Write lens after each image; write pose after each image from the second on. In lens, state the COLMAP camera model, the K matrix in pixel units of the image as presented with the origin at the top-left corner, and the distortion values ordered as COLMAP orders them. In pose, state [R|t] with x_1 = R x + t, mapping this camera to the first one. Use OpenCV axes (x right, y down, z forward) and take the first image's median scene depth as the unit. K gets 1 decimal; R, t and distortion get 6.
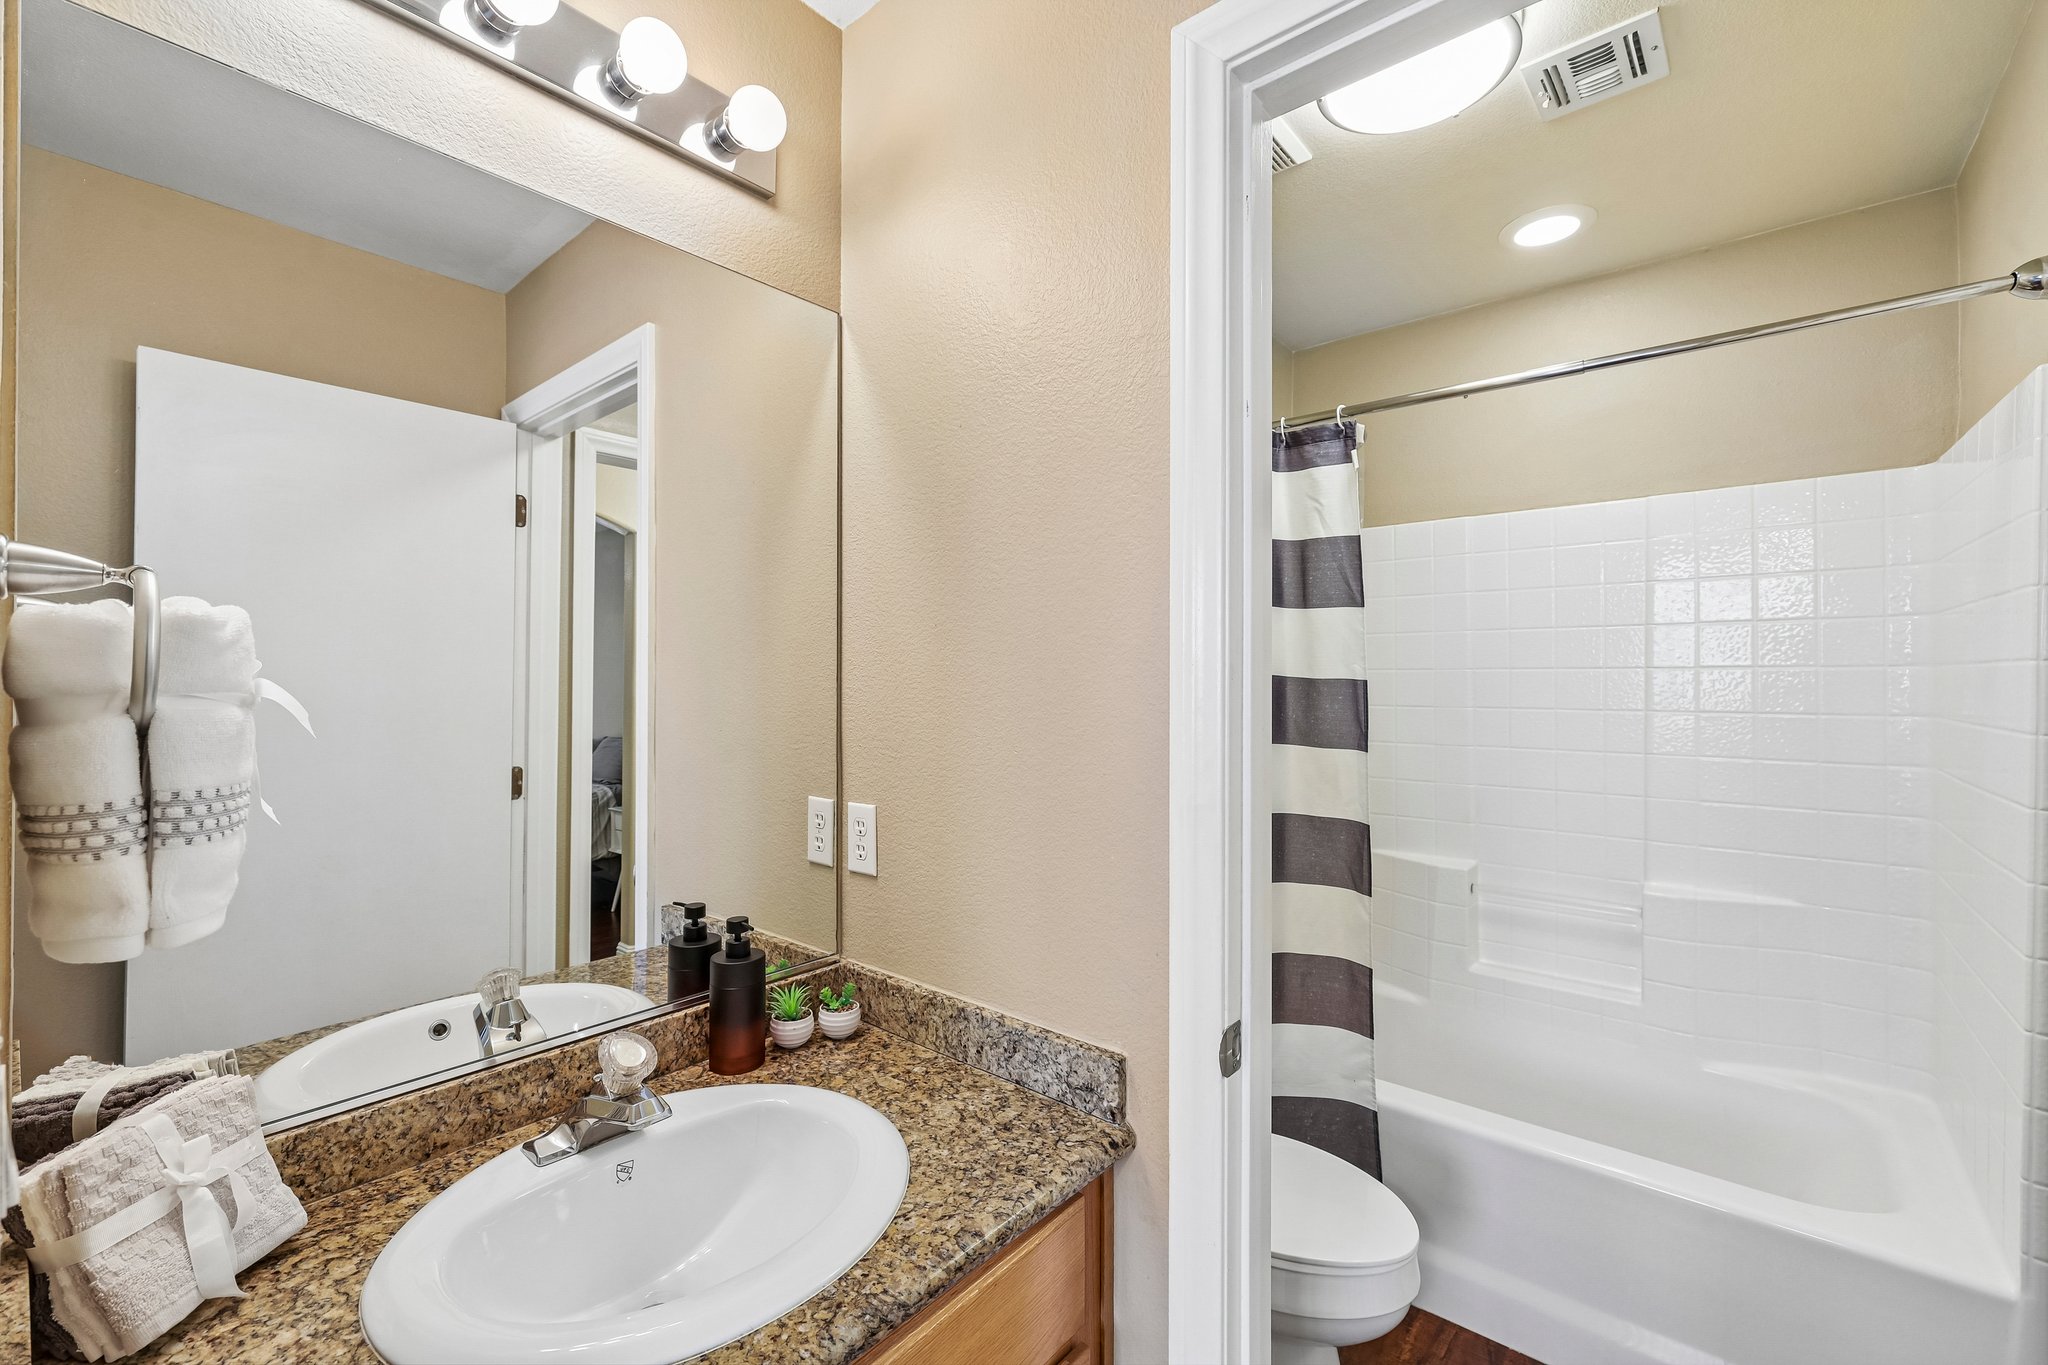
lens RADIAL K [[856.4, 0, 1017.0], [0, 856.4, 680.9], [0, 0, 1]] dist [-0.004897, 0.000177]
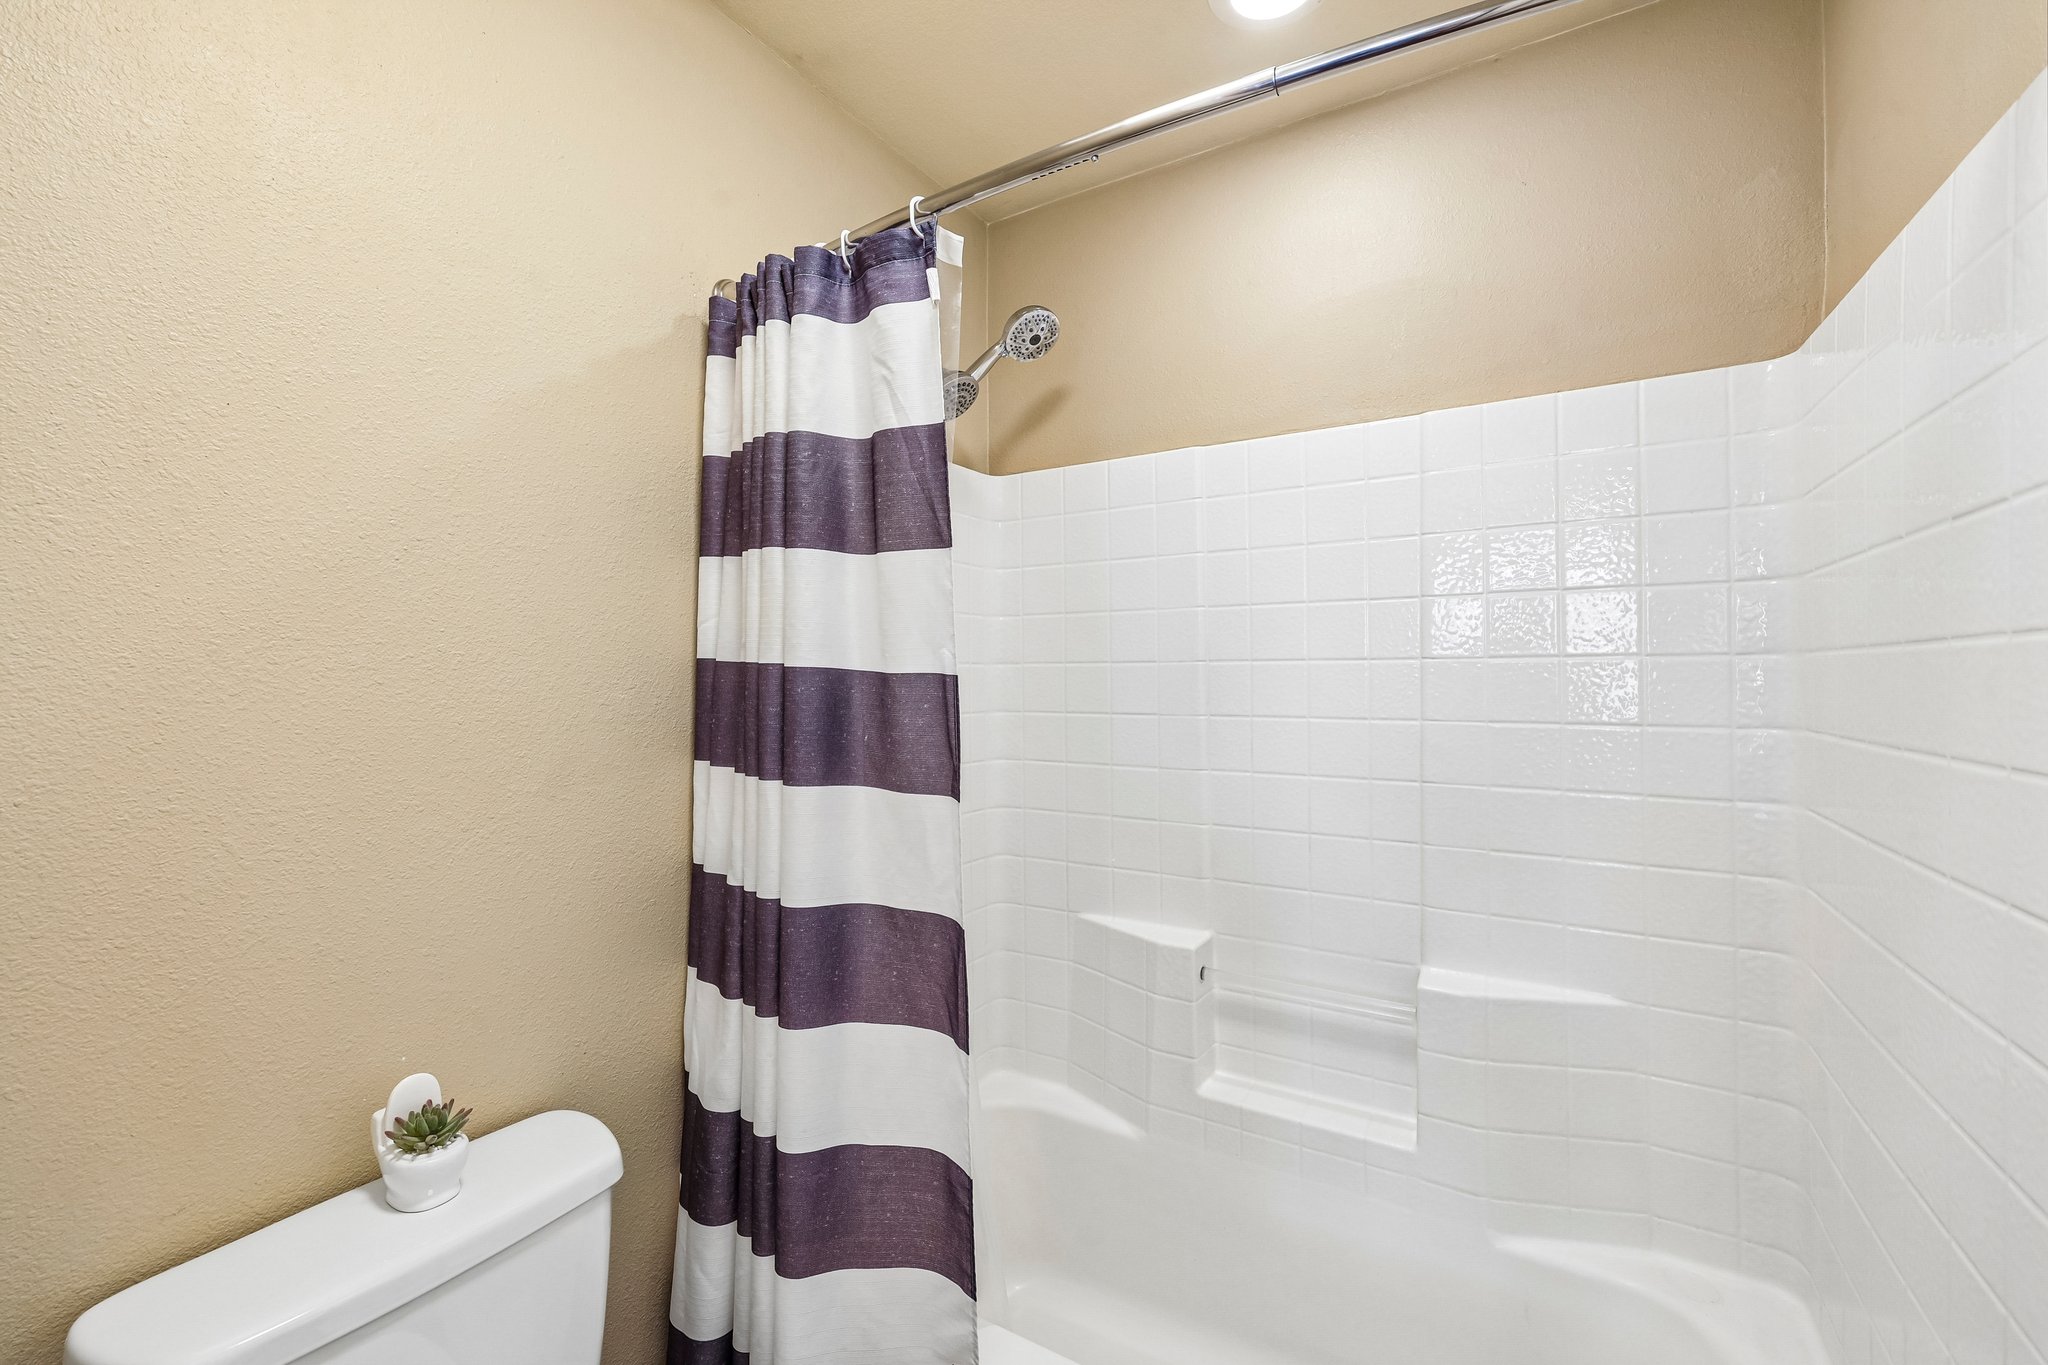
lens RADIAL K [[856.4, 0, 1030.1], [0, 856.4, 676.3], [0, 0, 1]] dist [-0.004897, 0.000177]
pose [[0.986473, -0.000058, 0.163927, 0.353108], [0.001463, 0.999963, -0.008449, 0.004658], [-0.163920, 0.008575, 0.986436, 0.417241]]
